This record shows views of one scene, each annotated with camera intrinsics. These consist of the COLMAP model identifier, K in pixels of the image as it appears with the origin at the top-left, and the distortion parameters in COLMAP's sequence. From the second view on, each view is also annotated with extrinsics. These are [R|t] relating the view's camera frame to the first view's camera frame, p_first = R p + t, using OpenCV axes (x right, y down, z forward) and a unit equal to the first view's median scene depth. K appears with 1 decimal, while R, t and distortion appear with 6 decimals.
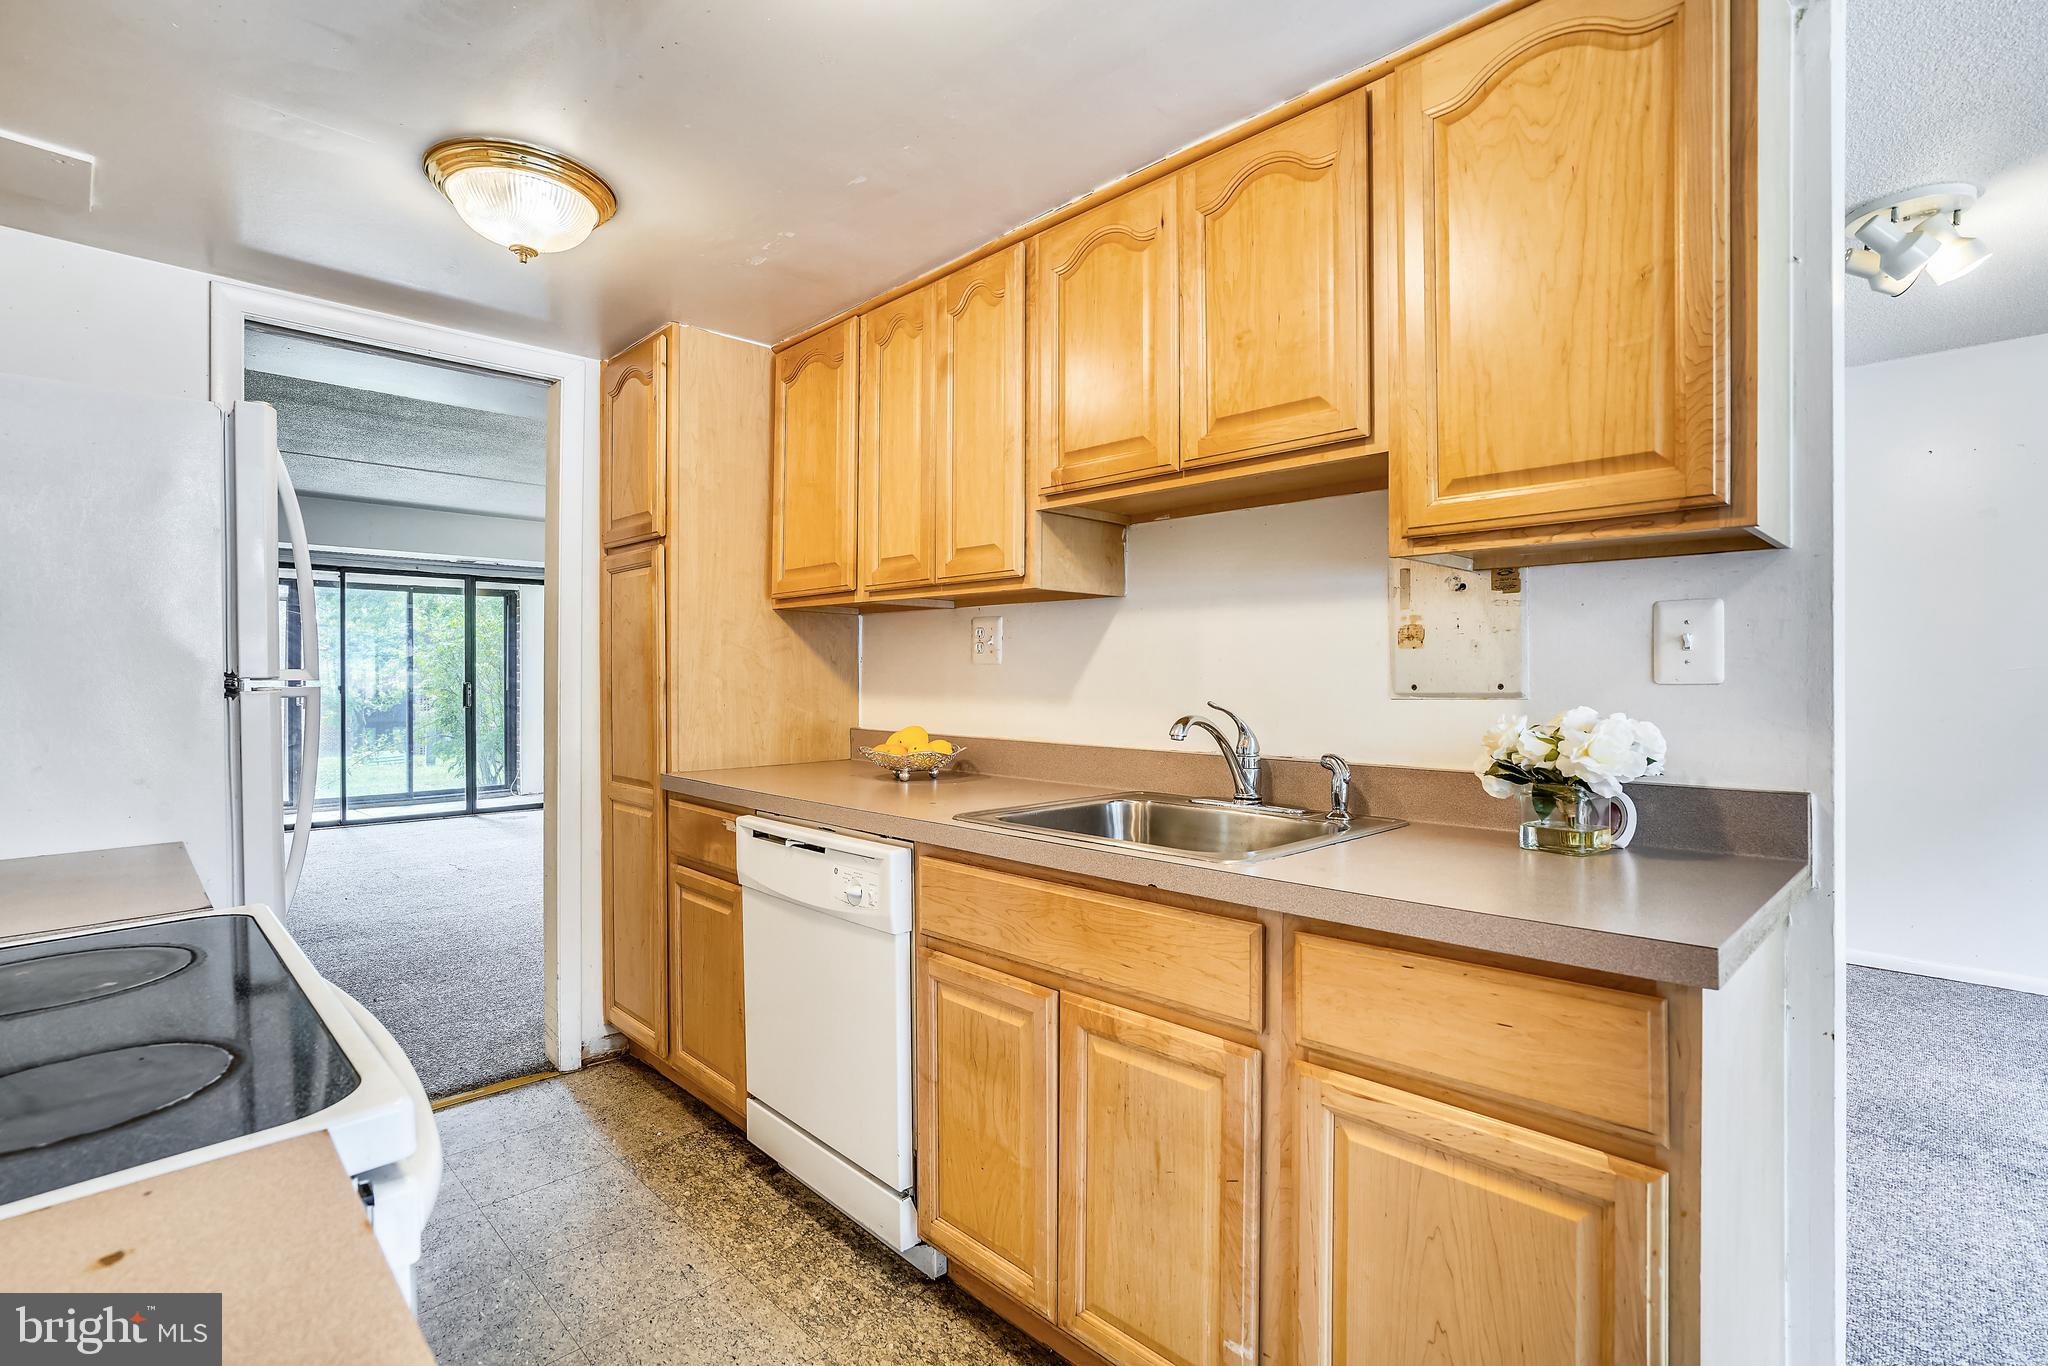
lens RADIAL K [[947.9, 0, 1024.7], [0, 947.9, 687.0], [0, 0, 1]] dist [-0.042804, 0.006708]
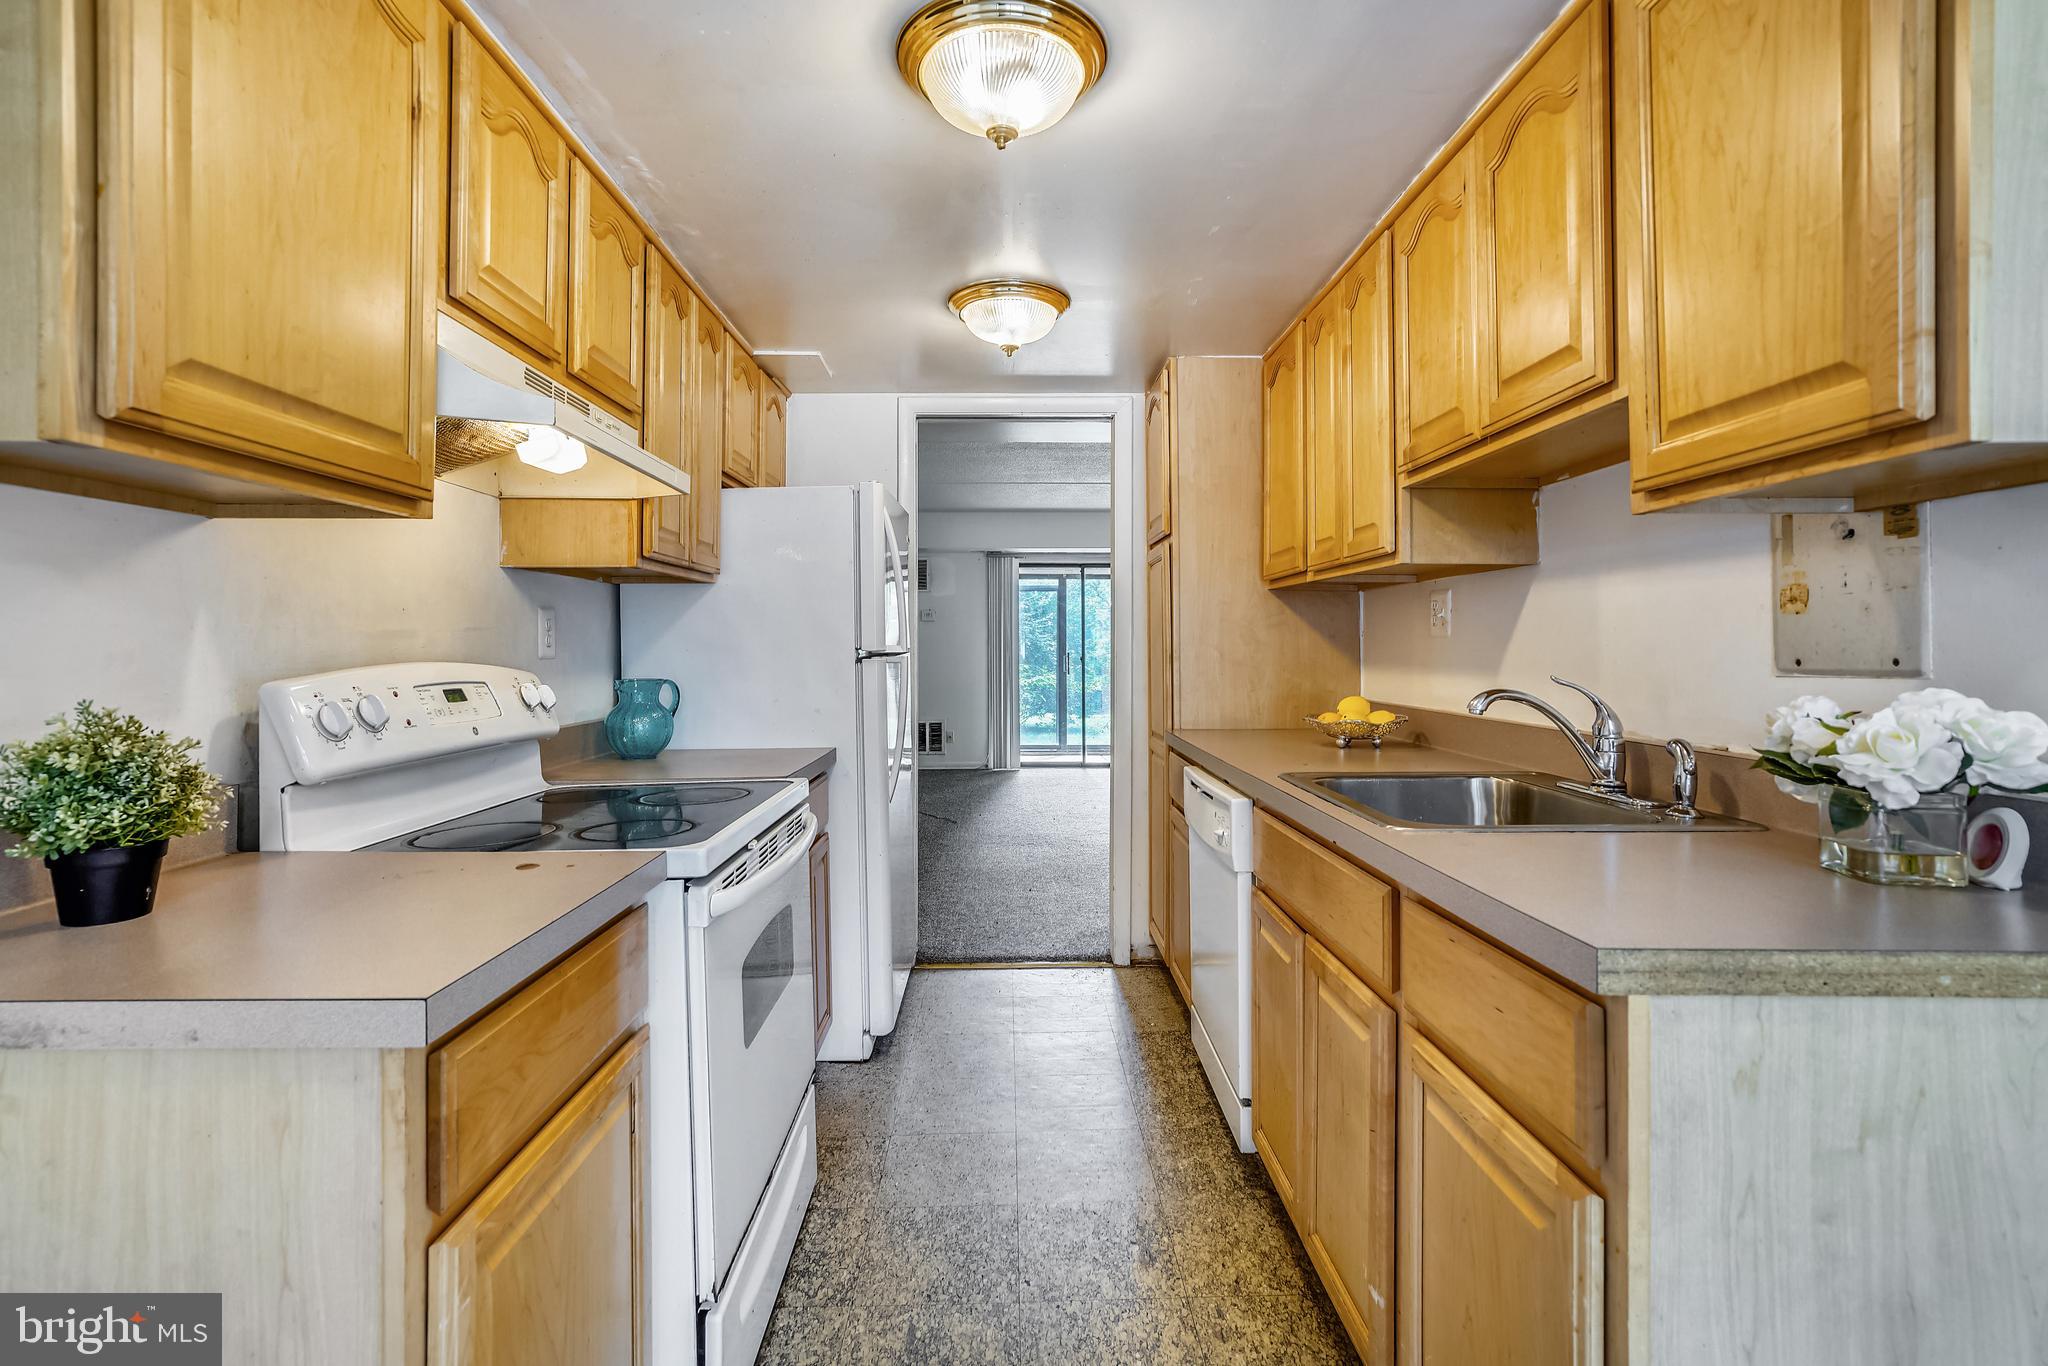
lens RADIAL K [[947.9, 0, 1017.0], [0, 947.9, 653.6], [0, 0, 1]] dist [-0.042804, 0.006708]
pose [[0.724715, 0.001834, -0.689047, 0.447648], [-0.006769, 0.999967, -0.004458, 0.000922], [0.689016, 0.007895, 0.724703, -0.025023]]
